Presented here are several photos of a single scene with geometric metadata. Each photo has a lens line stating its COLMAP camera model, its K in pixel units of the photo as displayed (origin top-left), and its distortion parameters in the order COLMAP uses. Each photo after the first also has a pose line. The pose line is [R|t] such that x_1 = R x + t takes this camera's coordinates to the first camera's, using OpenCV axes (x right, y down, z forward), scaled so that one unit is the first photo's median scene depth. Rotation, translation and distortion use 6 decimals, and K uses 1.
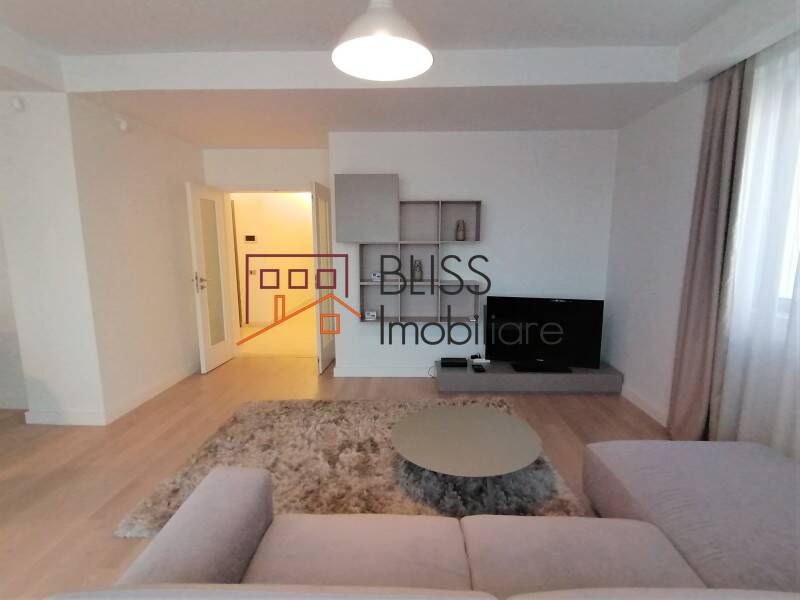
lens RADIAL K [[406.3, 0, 405.4], [0, 406.3, 305.5], [0, 0, 1]] dist [-0.001681, -0.002109]
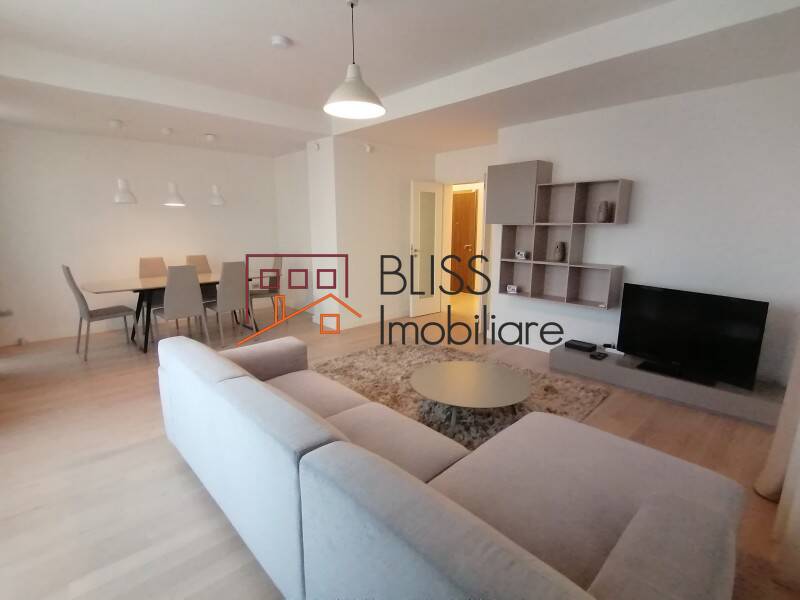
lens RADIAL K [[406.3, 0, 405.4], [0, 406.3, 305.5], [0, 0, 1]] dist [-0.001681, -0.002109]
pose [[0.698773, 0.144883, -0.700518, 0.517510], [-0.115391, 0.989280, 0.089502, 0.003252], [0.705976, 0.018291, 0.708000, -0.008314]]
